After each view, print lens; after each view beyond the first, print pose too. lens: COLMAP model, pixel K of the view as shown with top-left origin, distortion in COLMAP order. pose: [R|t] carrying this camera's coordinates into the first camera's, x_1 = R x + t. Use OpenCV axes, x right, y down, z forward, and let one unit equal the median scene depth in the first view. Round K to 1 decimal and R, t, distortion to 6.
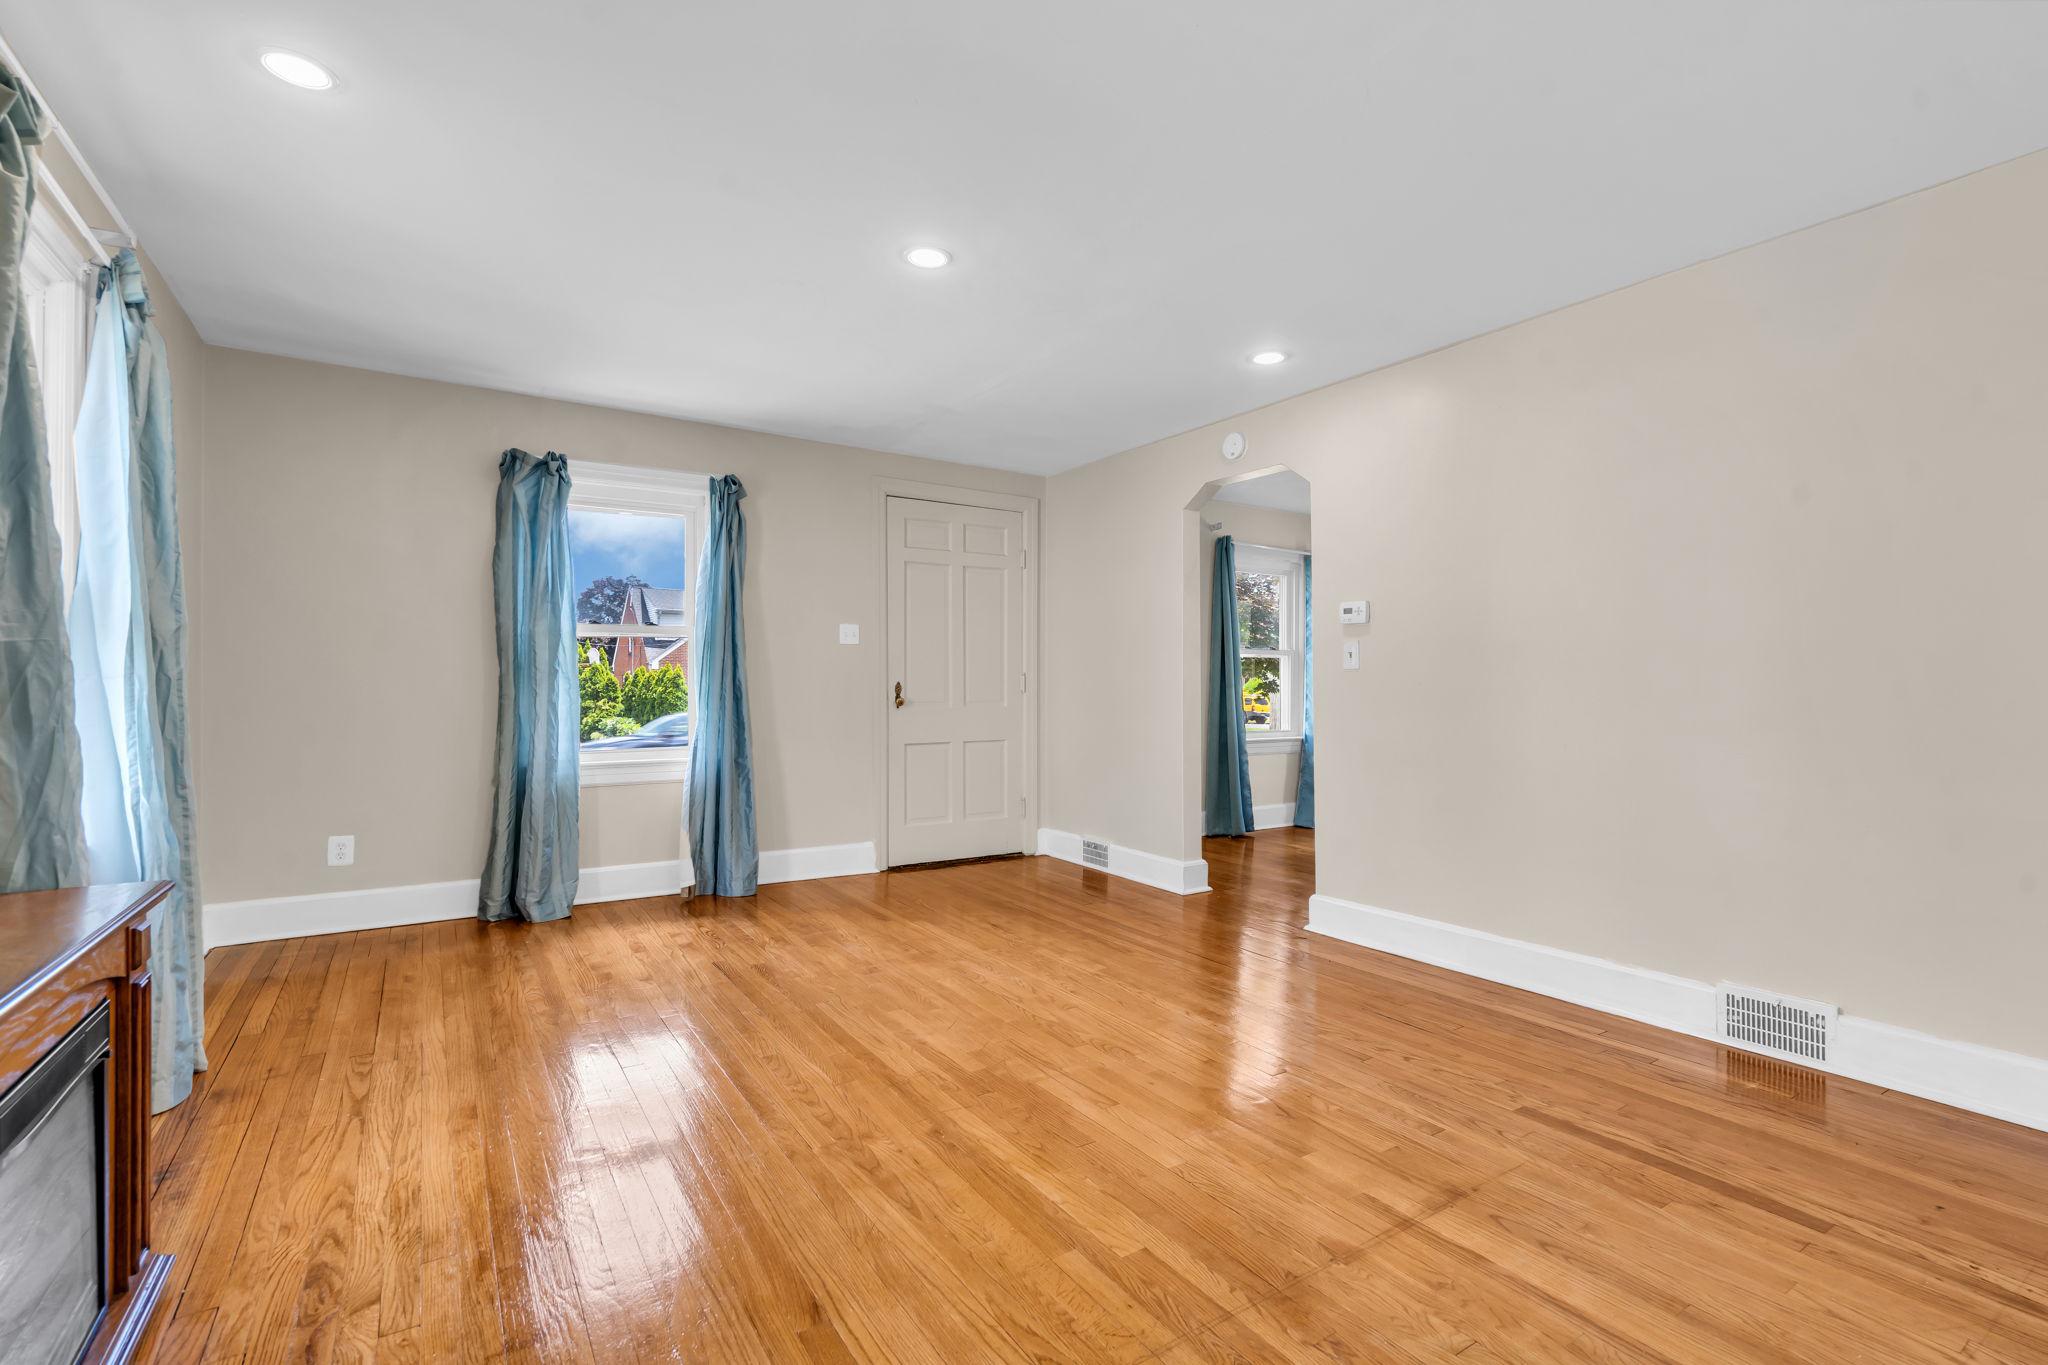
lens RADIAL K [[919.9, 0, 1023.5], [0, 919.9, 684.8], [0, 0, 1]] dist [0.000206, -0.000224]
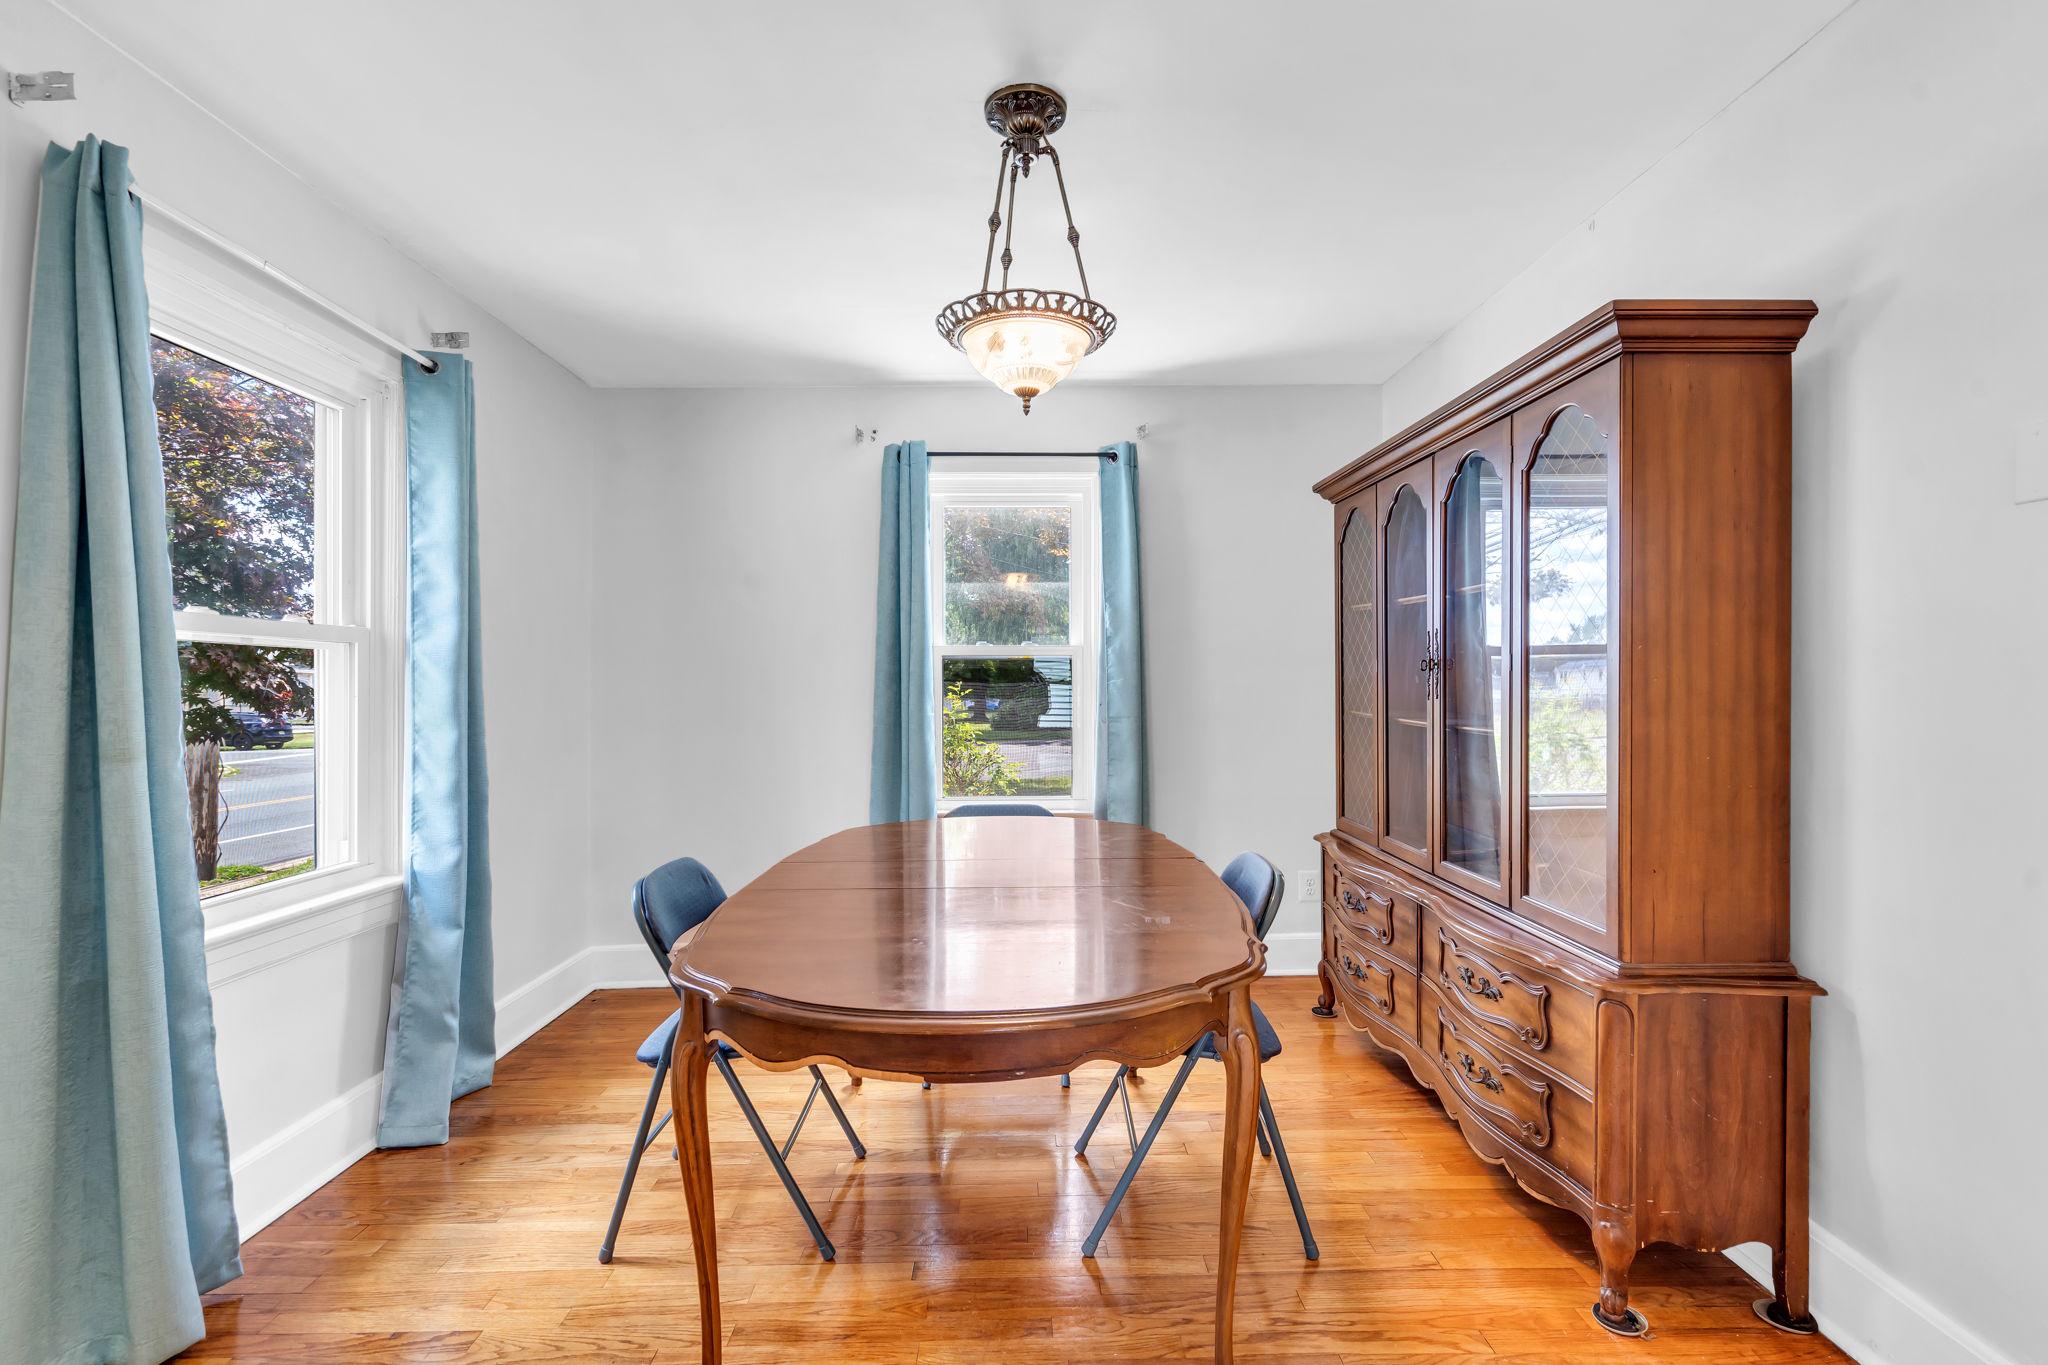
lens RADIAL K [[919.9, 0, 1023.5], [0, 919.9, 684.8], [0, 0, 1]] dist [0.000206, -0.000224]
pose [[0.533542, -0.001027, 0.845773, 0.242665], [0.004293, 0.999990, -0.001494, -0.026510], [-0.845763, 0.004427, 0.533541, 1.114165]]
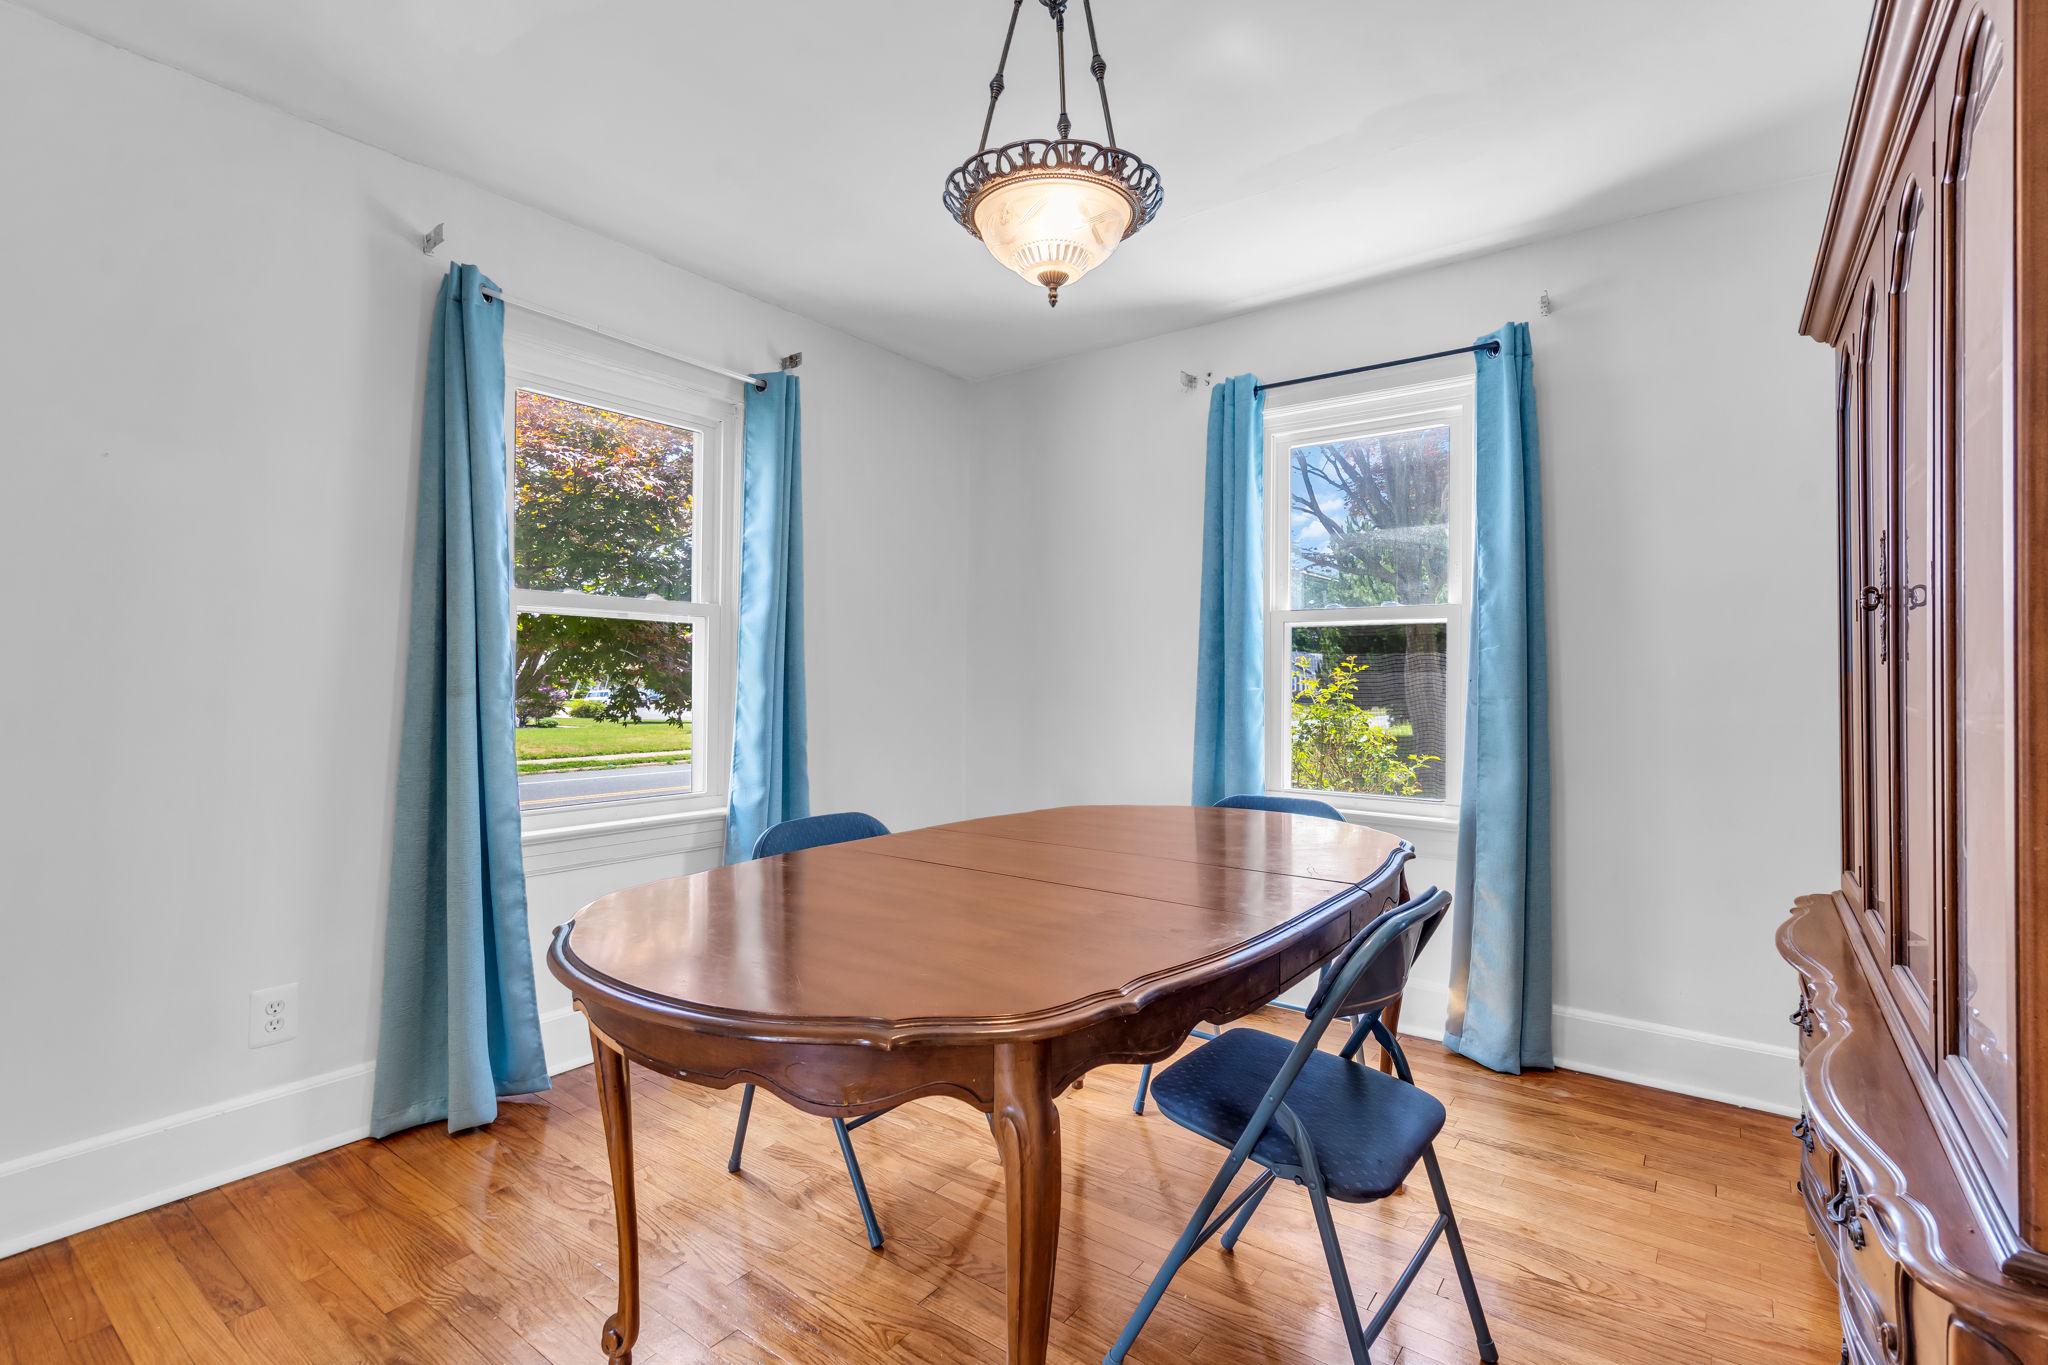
lens RADIAL K [[939.1, 0, 1022.7], [0, 939.1, 661.4], [0, 0, 1]] dist [-0.008106, -0.000079]
pose [[0.939319, 0.010417, 0.342887, 0.506981], [-0.005378, 0.999863, -0.015643, -0.009191], [-0.343003, 0.012850, 0.939246, 0.994401]]
